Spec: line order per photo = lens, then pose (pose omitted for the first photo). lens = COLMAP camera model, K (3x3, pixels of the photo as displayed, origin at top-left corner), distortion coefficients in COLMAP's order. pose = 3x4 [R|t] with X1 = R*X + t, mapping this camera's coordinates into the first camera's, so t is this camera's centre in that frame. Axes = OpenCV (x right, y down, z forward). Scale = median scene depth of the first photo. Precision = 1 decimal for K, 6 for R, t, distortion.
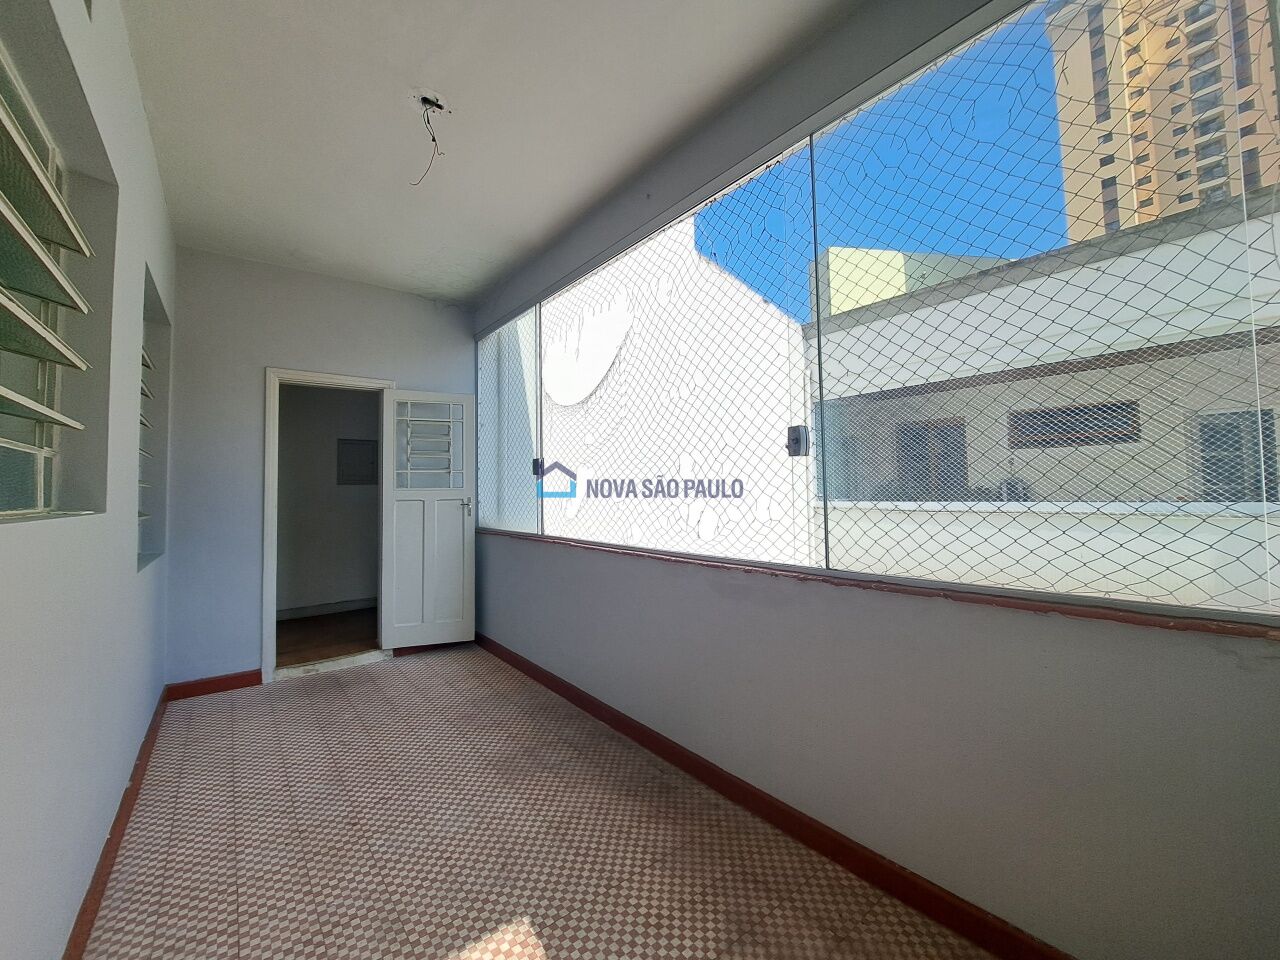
lens RADIAL K [[507.7, 0, 633.5], [0, 507.7, 469.1], [0, 0, 1]] dist [-0.015939, -0.001371]
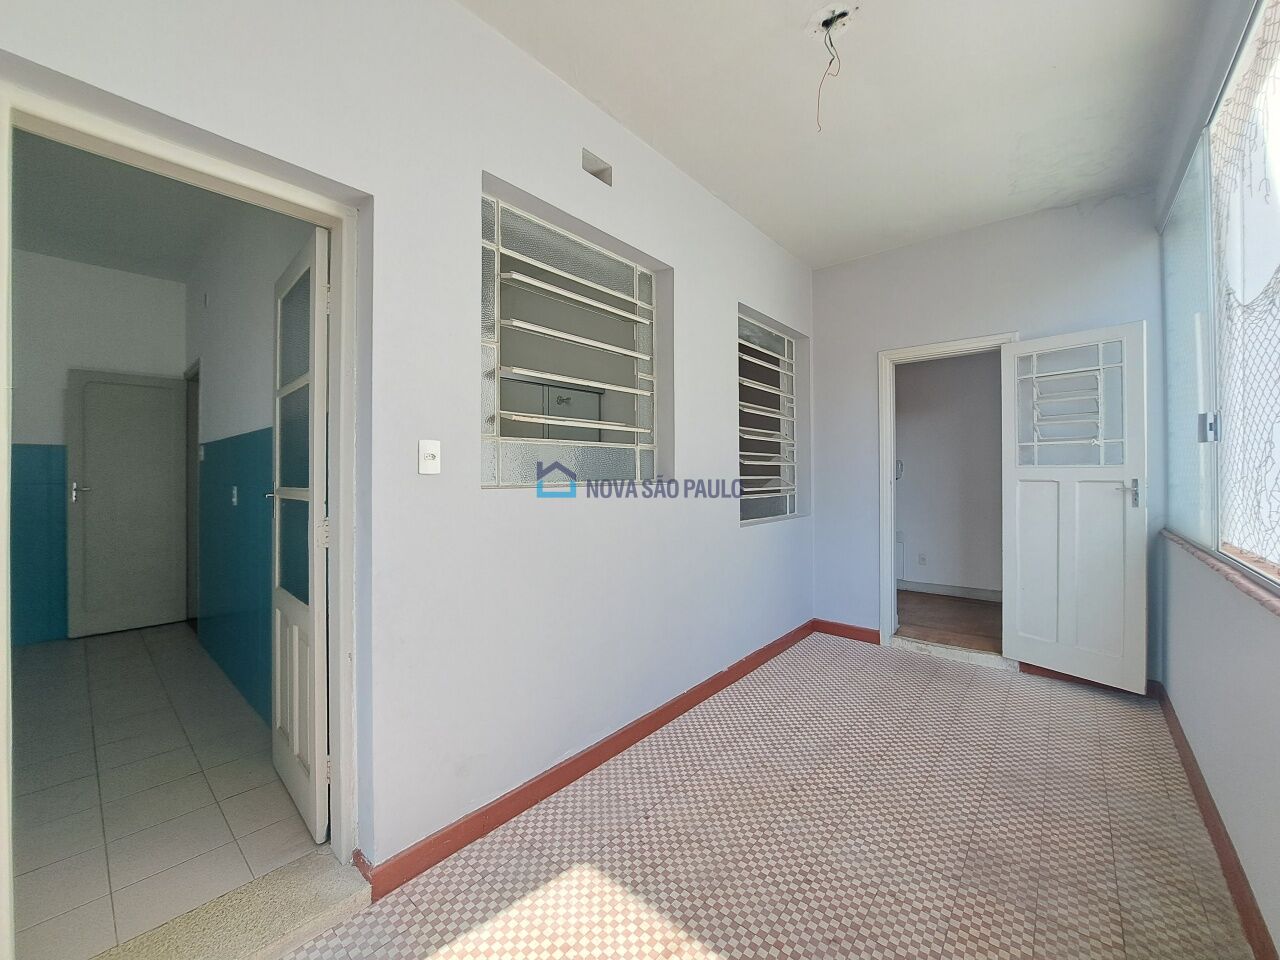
lens RADIAL K [[507.7, 0, 635.5], [0, 507.7, 468.1], [0, 0, 1]] dist [-0.015939, -0.001371]
pose [[0.187850, 0.007825, -0.982167, 0.270039], [0.043324, 0.998929, 0.016244, 0.005001], [0.981242, -0.045603, 0.187310, 0.337690]]
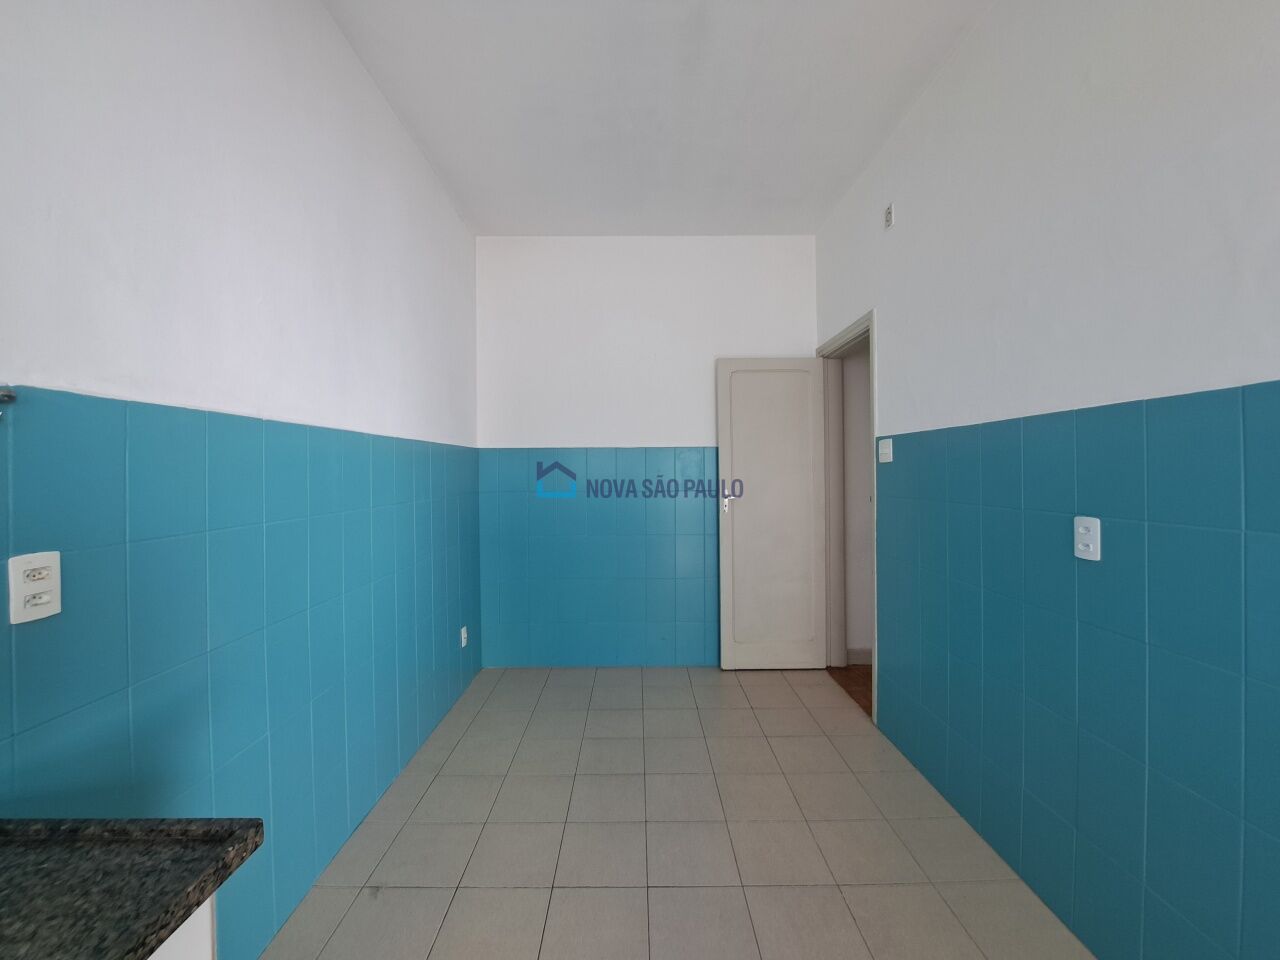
lens RADIAL K [[507.7, 0, 635.8], [0, 507.7, 468.3], [0, 0, 1]] dist [-0.015939, -0.001371]
pose [[-0.615814, 0.018949, -0.787664, -0.243507], [0.051853, 0.998518, -0.016518, -0.035538], [0.786184, -0.051015, -0.615884, -0.295173]]
